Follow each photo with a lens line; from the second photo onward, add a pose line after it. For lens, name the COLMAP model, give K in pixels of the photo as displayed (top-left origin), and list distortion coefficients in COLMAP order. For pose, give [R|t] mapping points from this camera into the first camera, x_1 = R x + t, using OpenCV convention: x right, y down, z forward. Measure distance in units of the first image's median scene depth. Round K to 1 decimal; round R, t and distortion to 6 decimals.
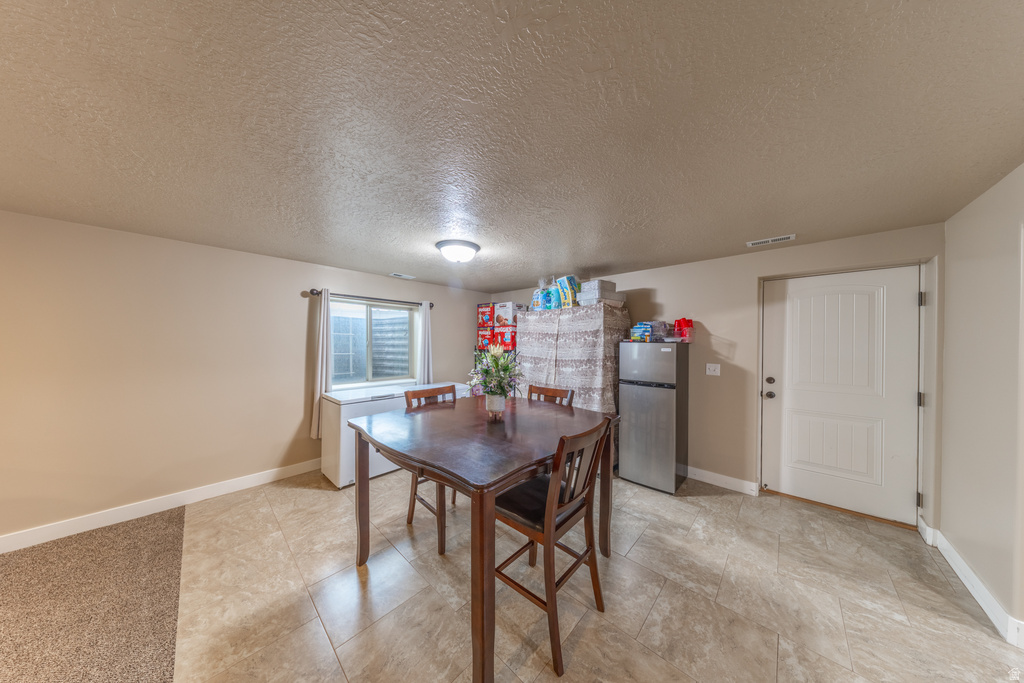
lens RADIAL K [[297.0, 0, 509.6], [0, 297.0, 342.7], [0, 0, 1]] dist [0.004103, -0.001452]
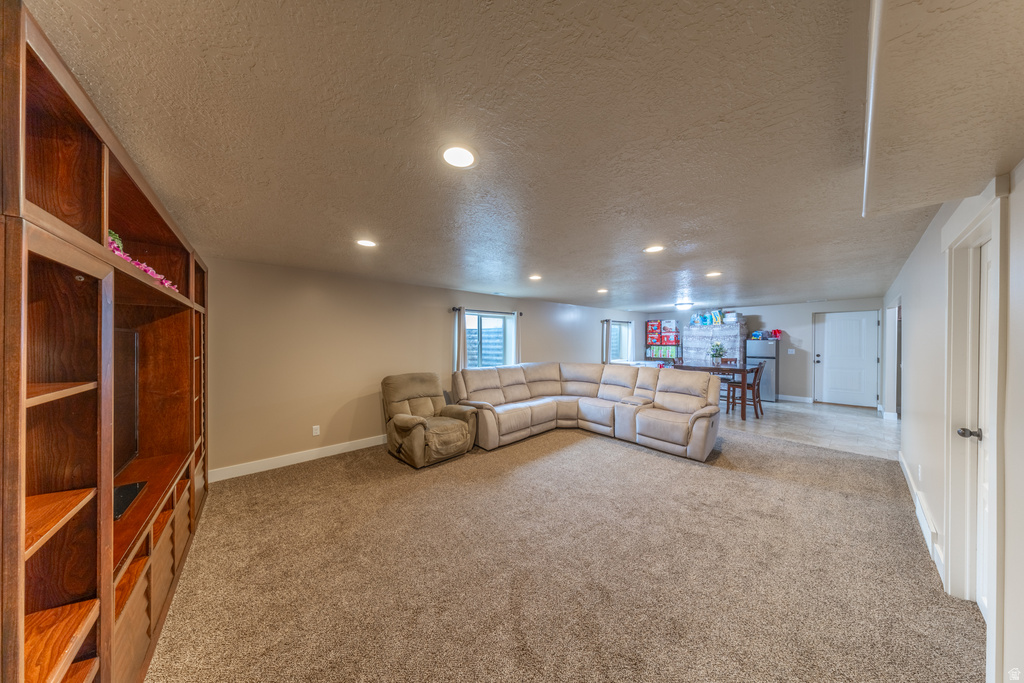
lens RADIAL K [[297.0, 0, 514.8], [0, 297.0, 342.9], [0, 0, 1]] dist [0.004103, -0.001452]
pose [[0.995394, -0.009151, -0.095429, -1.186885], [0.009791, 0.999933, 0.006242, -0.011793], [0.095365, -0.007147, 0.995417, -1.452161]]
